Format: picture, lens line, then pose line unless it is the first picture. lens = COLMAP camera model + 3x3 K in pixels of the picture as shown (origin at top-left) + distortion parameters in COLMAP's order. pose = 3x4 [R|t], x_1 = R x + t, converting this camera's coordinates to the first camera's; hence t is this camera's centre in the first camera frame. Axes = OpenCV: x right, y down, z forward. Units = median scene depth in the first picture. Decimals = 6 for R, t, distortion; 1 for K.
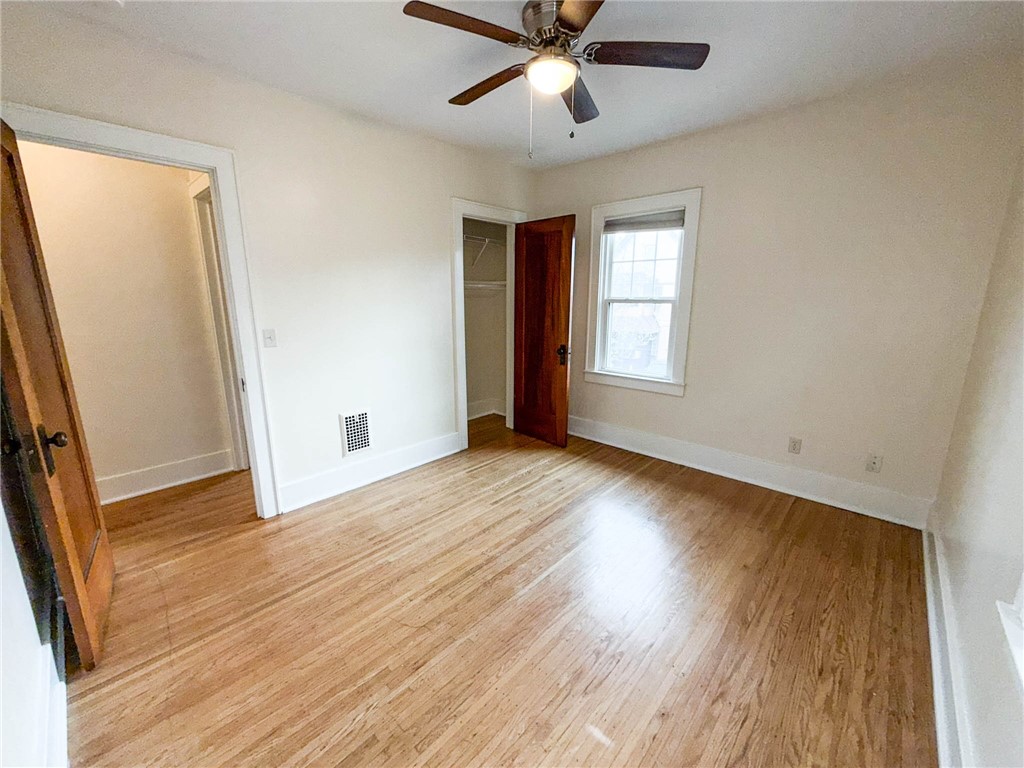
lens RADIAL K [[408.9, 0, 510.1], [0, 408.9, 385.3], [0, 0, 1]] dist [0.001573, 0.000173]
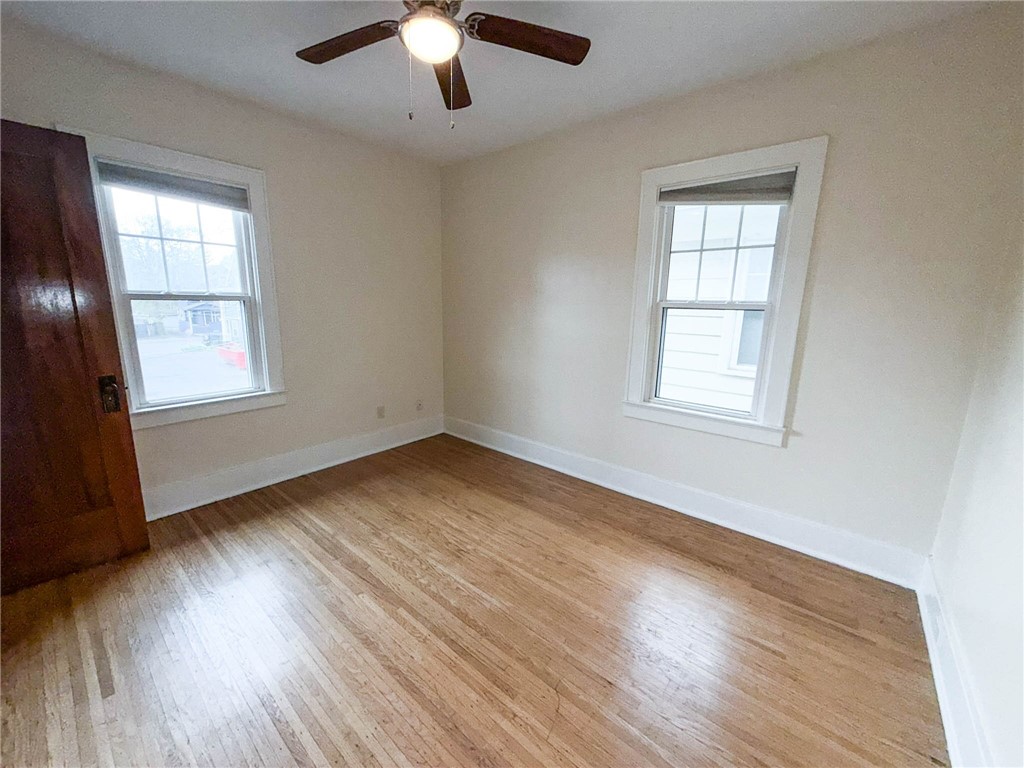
lens RADIAL K [[408.9, 0, 510.1], [0, 408.9, 385.3], [0, 0, 1]] dist [0.001573, 0.000173]
pose [[-0.053956, -0.204359, 0.977408, -0.506012], [0.194748, 0.957883, 0.211028, -0.112310], [-0.979368, 0.201734, -0.011885, 0.551598]]
